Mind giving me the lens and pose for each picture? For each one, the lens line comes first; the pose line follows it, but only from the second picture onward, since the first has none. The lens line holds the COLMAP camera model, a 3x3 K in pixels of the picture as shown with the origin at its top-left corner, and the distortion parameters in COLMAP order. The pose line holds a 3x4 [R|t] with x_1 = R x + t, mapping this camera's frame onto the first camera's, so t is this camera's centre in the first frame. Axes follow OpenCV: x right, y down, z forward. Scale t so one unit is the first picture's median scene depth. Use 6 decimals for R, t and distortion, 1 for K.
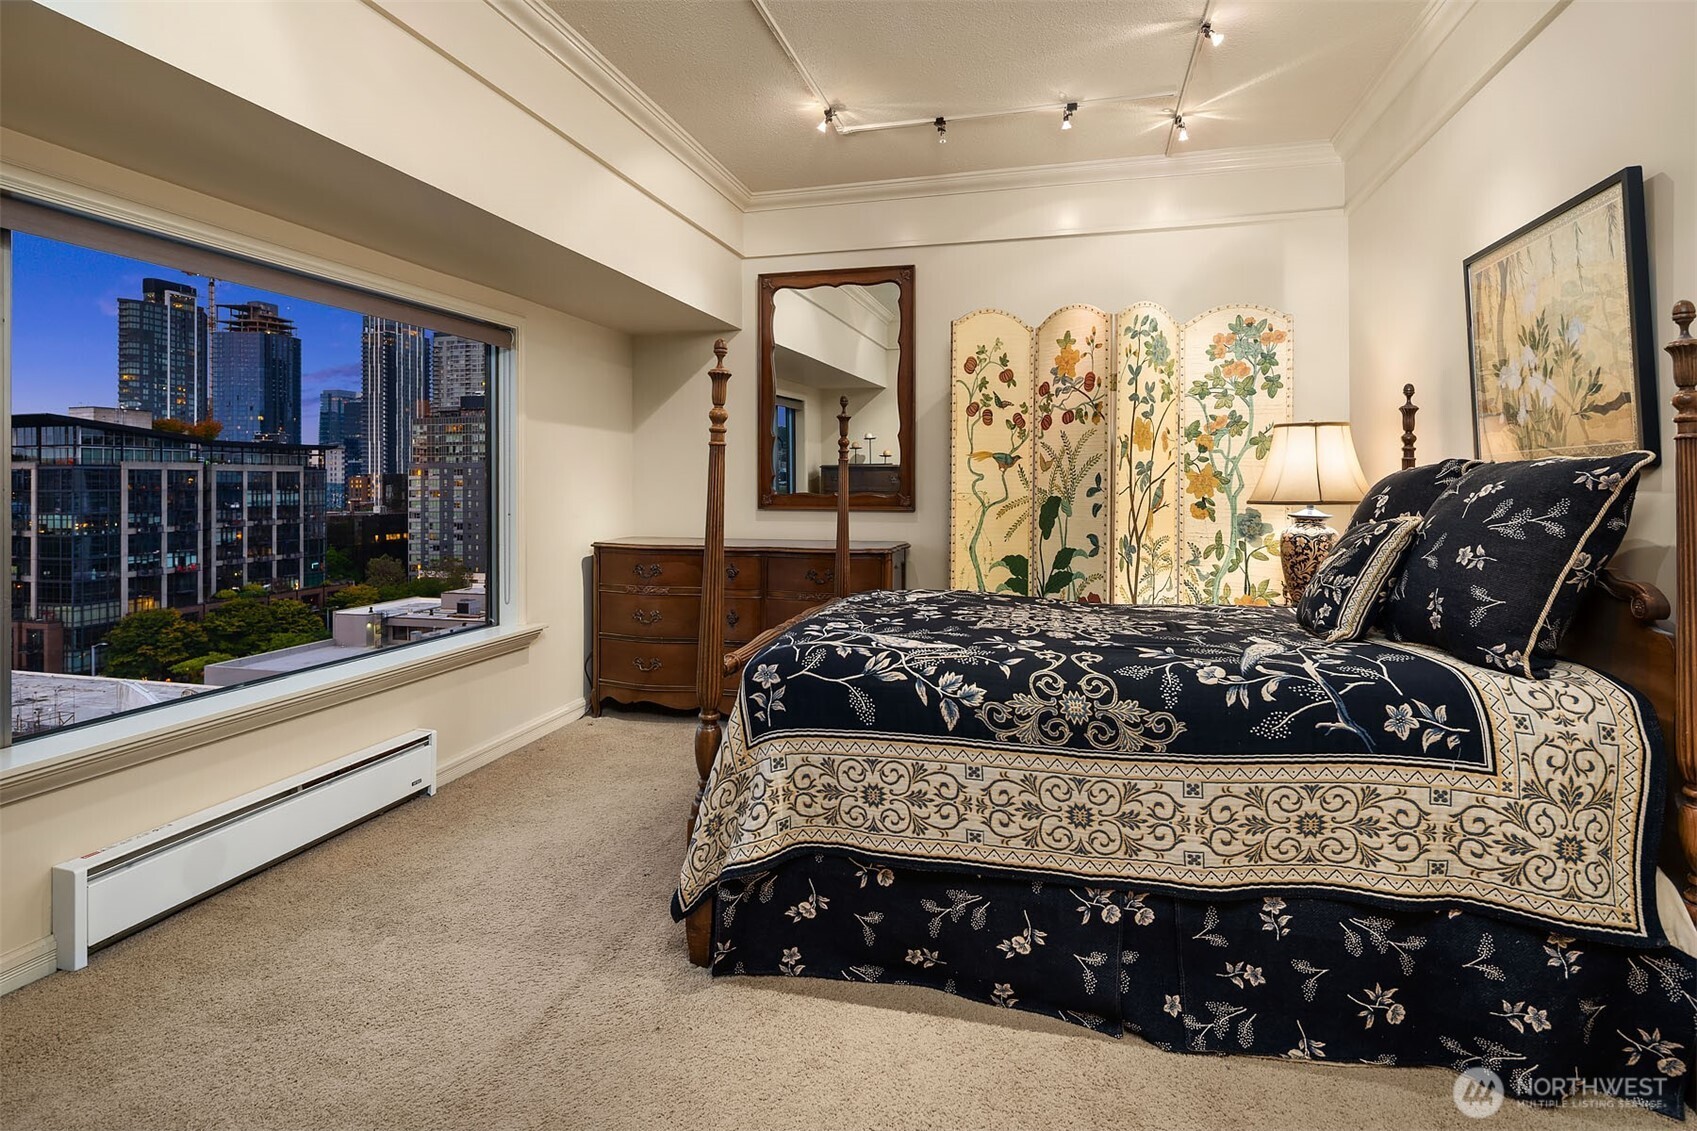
lens RADIAL K [[836.5, 0, 846.8], [0, 836.5, 472.8], [0, 0, 1]] dist [0.008122, -0.005908]
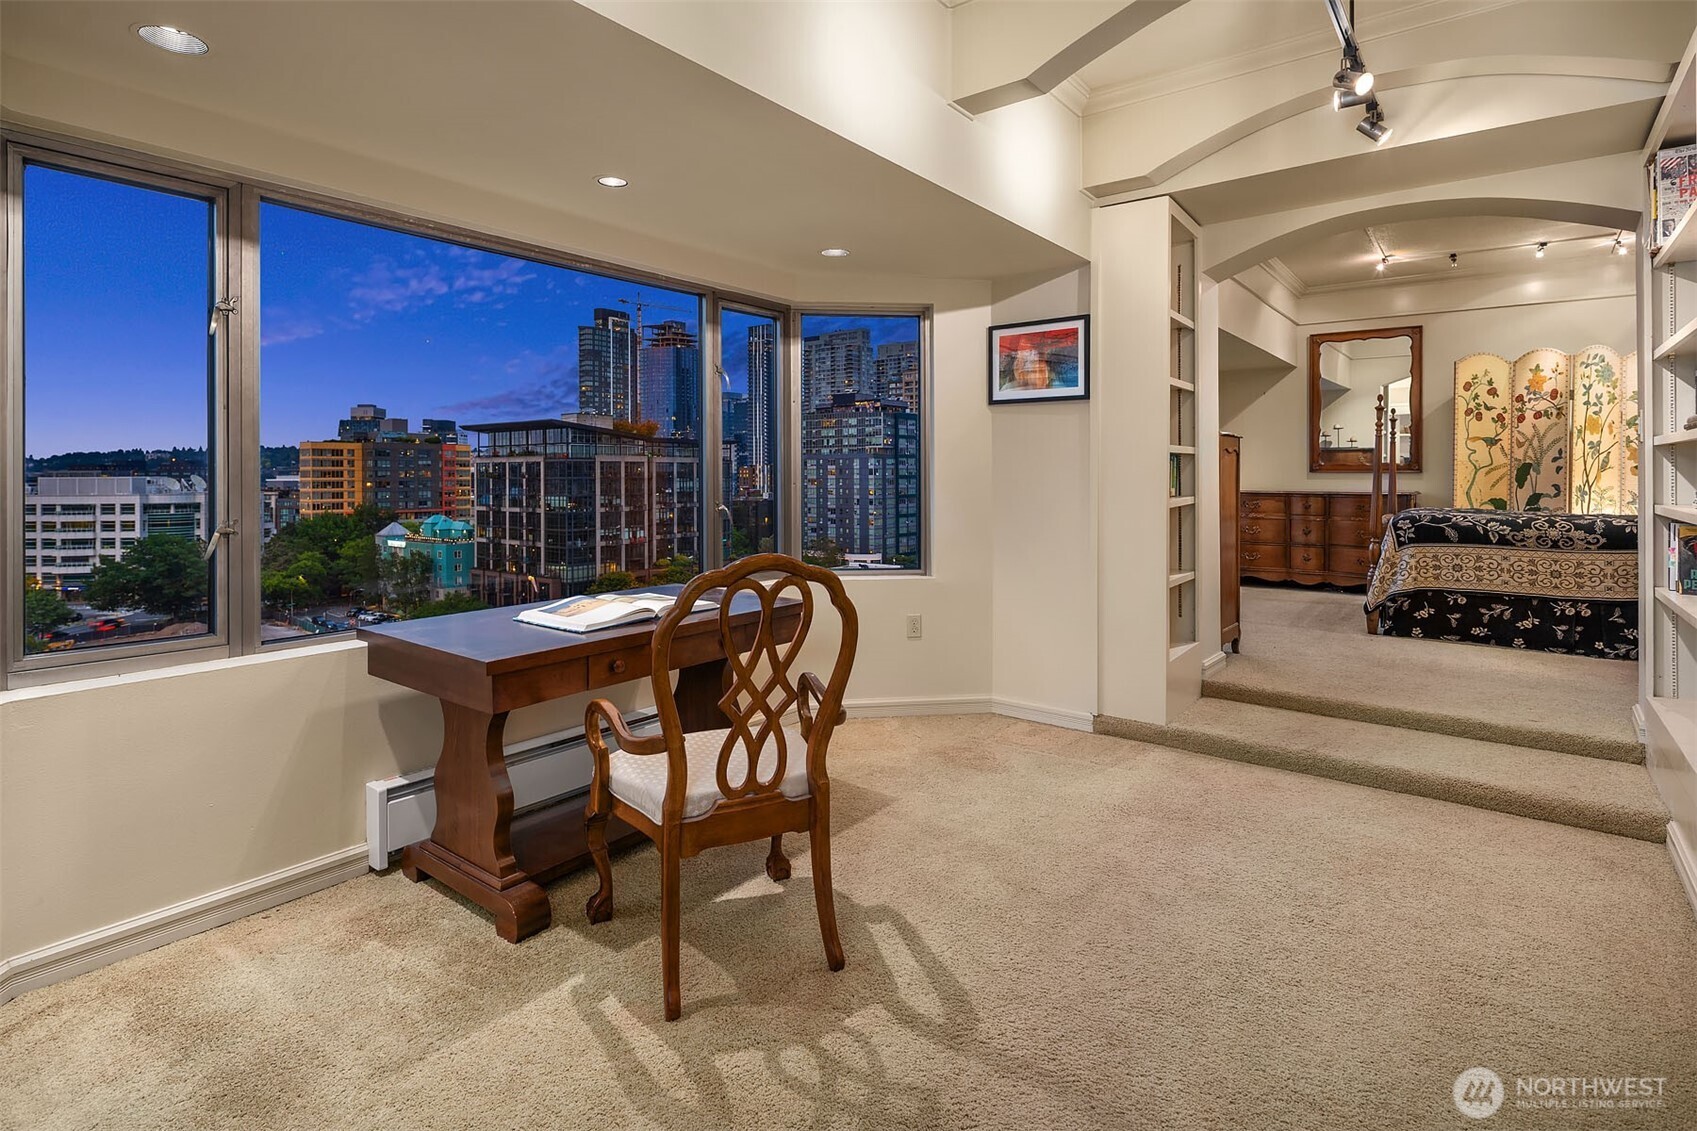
lens RADIAL K [[836.5, 0, 856.4], [0, 836.5, 471.9], [0, 0, 1]] dist [0.008122, -0.005908]
pose [[0.922769, 0.000507, -0.385354, -0.660722], [0.003694, 0.999942, 0.010162, 0.047307], [0.385337, -0.010801, 0.922713, -2.049149]]
